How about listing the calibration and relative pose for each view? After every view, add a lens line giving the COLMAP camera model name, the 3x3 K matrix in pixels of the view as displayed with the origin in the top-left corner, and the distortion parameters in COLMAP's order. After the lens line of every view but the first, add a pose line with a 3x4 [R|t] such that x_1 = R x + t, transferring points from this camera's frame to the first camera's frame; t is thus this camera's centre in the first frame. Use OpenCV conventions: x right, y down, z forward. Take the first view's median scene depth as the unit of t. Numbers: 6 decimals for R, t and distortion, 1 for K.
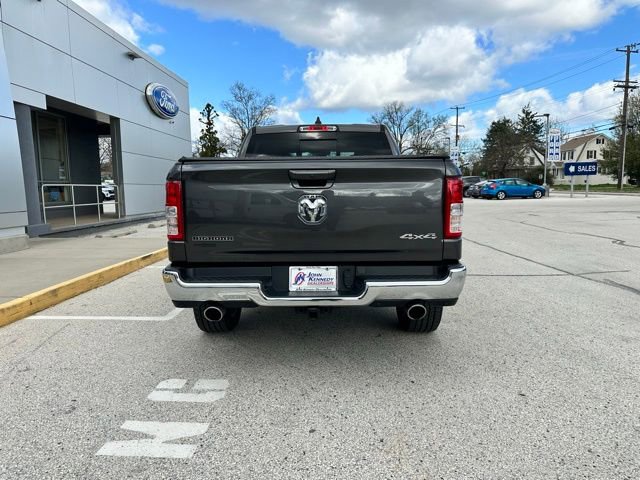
lens RADIAL K [[443.8, 0, 314.8], [0, 443.8, 240.1], [0, 0, 1]] dist [0.061035, -0.079501]
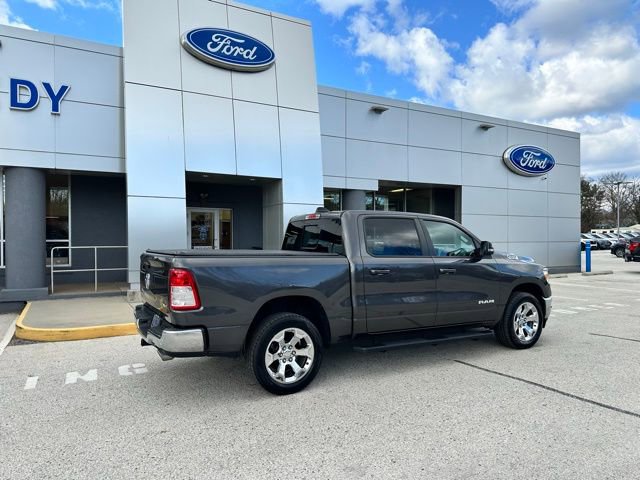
lens RADIAL K [[442.0, 0, 319.1], [0, 442.0, 243.1], [0, 0, 1]] dist [0.061678, -0.070443]
pose [[0.526285, 0.012584, -0.850215, 1.089217], [-0.098471, 0.994065, -0.046240, -0.121522], [0.844587, 0.108057, 0.524401, 0.369709]]
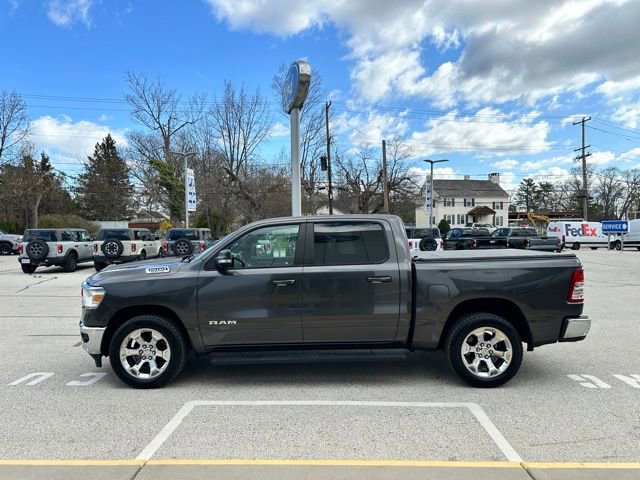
lens RADIAL K [[443.8, 0, 314.8], [0, 443.8, 240.1], [0, 0, 1]] dist [0.061035, -0.079501]
pose [[-0.011129, -0.002878, 0.999934, -1.270046], [0.122406, 0.992471, 0.004219, -0.229739], [-0.992418, 0.122445, -0.010693, 1.249288]]
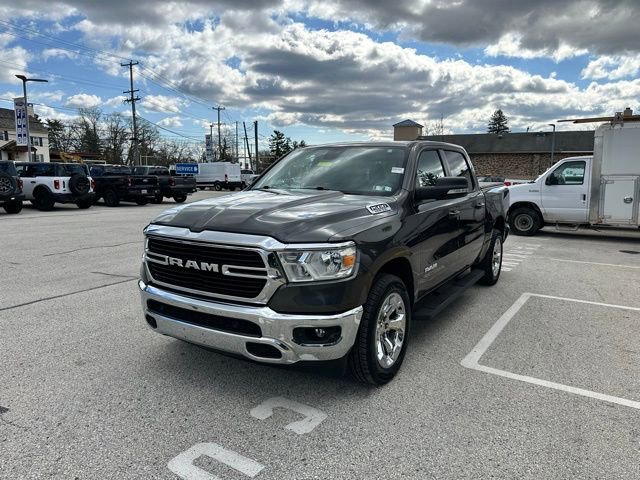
lens RADIAL K [[446.0, 0, 320.0], [0, 446.0, 240.0], [0, 0, 1]] dist [0.092942, -0.135354]
pose [[-0.851745, -0.070195, 0.519233, -0.466964], [0.060271, 0.971281, 0.230175, -0.322993], [-0.520479, 0.227345, -0.823053, 2.298896]]
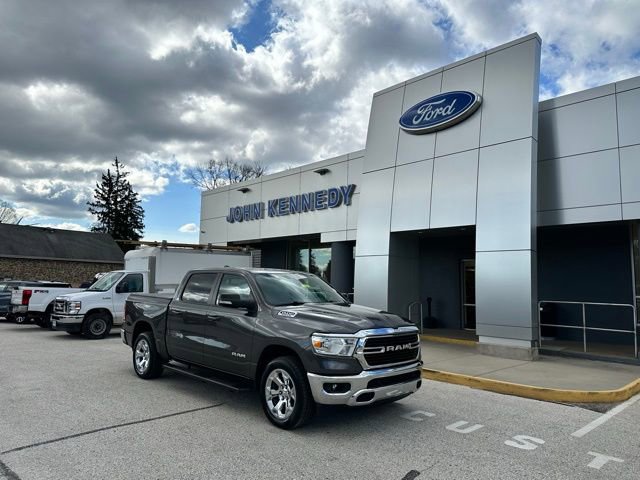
lens RADIAL K [[459.0, 0, 312.8], [0, 459.0, 224.4], [0, 0, 1]] dist [0.051695, -0.001649]
pose [[-0.692390, -0.106162, -0.713671, 1.093767], [-0.100997, 0.993638, -0.049823, -0.390570], [0.714420, 0.037581, -0.698707, 2.549820]]
